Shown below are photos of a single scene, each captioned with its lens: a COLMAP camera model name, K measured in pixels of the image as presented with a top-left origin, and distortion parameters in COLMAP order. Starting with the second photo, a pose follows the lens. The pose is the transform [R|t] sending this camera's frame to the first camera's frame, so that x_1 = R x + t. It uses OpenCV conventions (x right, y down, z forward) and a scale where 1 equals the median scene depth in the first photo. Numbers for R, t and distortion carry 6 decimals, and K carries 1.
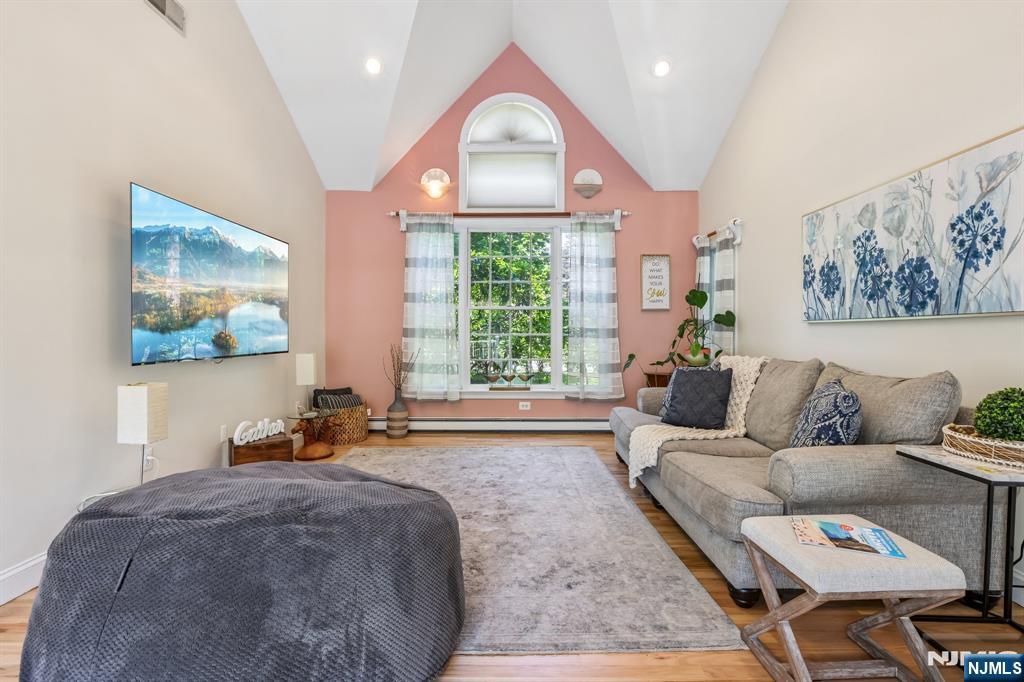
lens RADIAL K [[480.1, 0, 511.0], [0, 480.1, 345.4], [0, 0, 1]] dist [-0.057953, 0.000291]
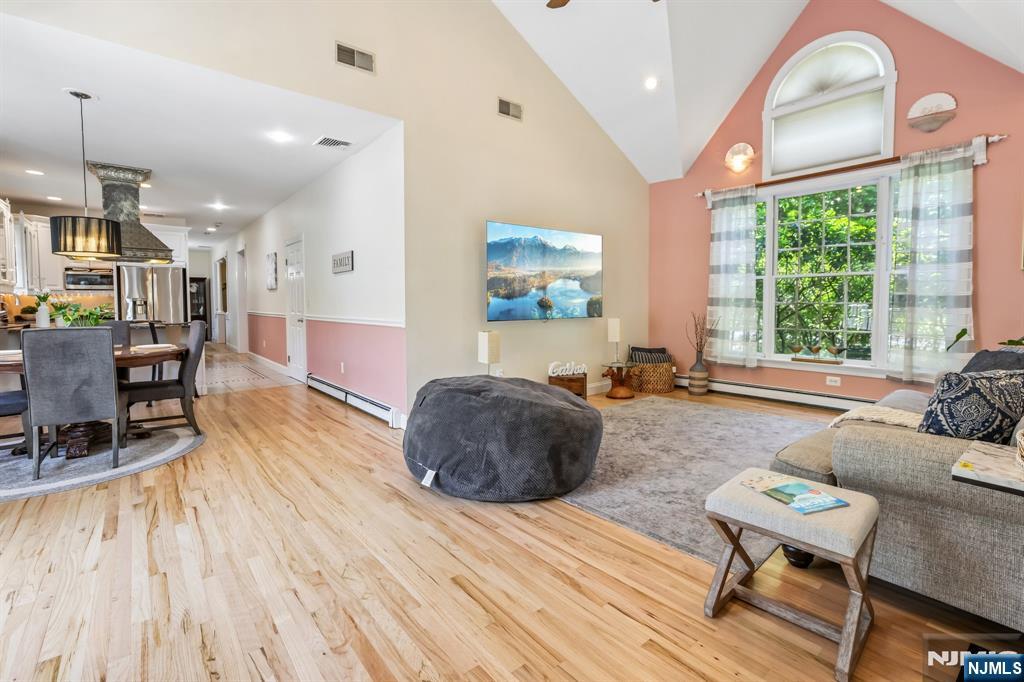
lens RADIAL K [[460.1, 0, 507.9], [0, 460.1, 333.9], [0, 0, 1]] dist [0.000667, 0.000723]
pose [[0.645746, 0.050417, -0.761886, 0.303959], [-0.020196, 0.998596, 0.048964, 0.005119], [0.763285, -0.016231, 0.645857, -0.043408]]
